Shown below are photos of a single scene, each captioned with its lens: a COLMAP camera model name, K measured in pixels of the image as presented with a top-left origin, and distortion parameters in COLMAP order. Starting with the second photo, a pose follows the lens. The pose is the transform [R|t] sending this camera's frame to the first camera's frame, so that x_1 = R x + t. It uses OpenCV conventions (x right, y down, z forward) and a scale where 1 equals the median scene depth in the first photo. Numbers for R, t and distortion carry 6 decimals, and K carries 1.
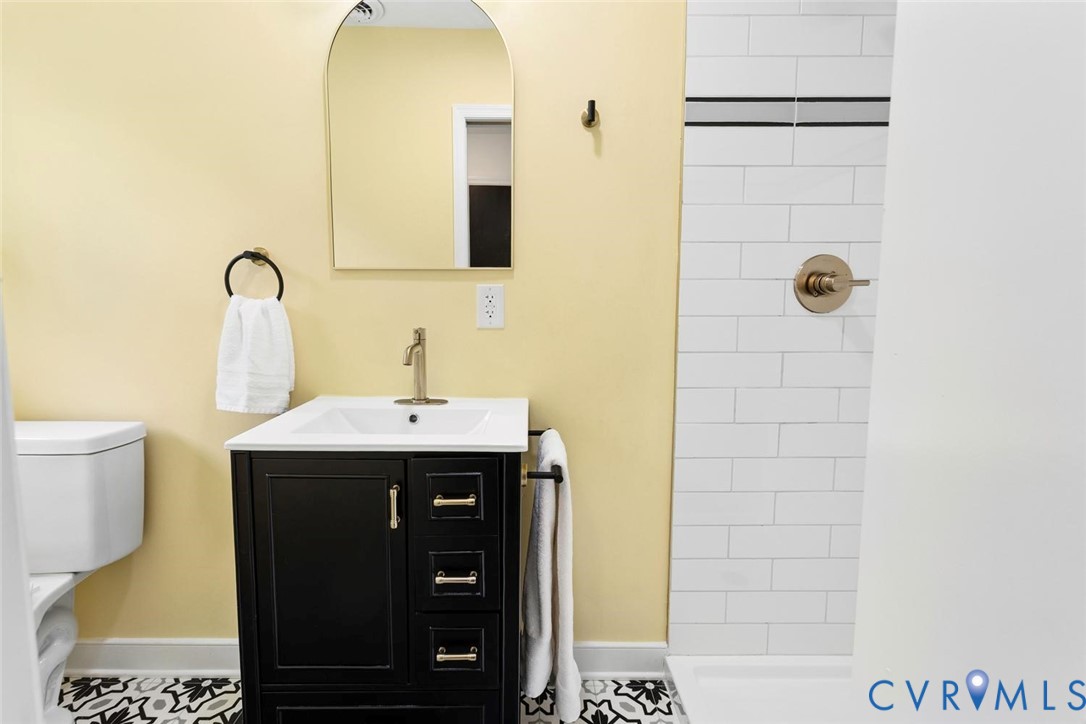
lens RADIAL K [[519.4, 0, 532.0], [0, 519.4, 345.6], [0, 0, 1]] dist [0.002313, -0.000164]
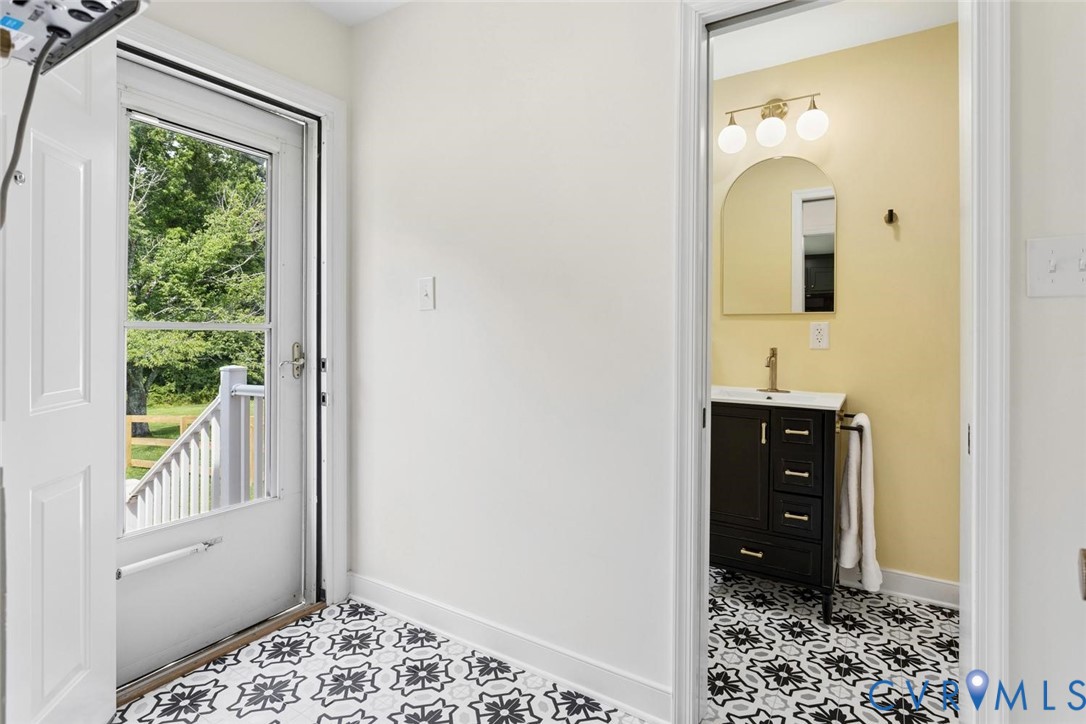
lens RADIAL K [[548.6, 0, 524.4], [0, 548.6, 342.8], [0, 0, 1]] dist [-0.006697, 0.001259]
pose [[0.836442, 0.003465, -0.548044, 0.091569], [-0.048549, 0.996517, -0.067796, 0.113209], [0.545900, 0.083315, 0.833697, -0.982182]]
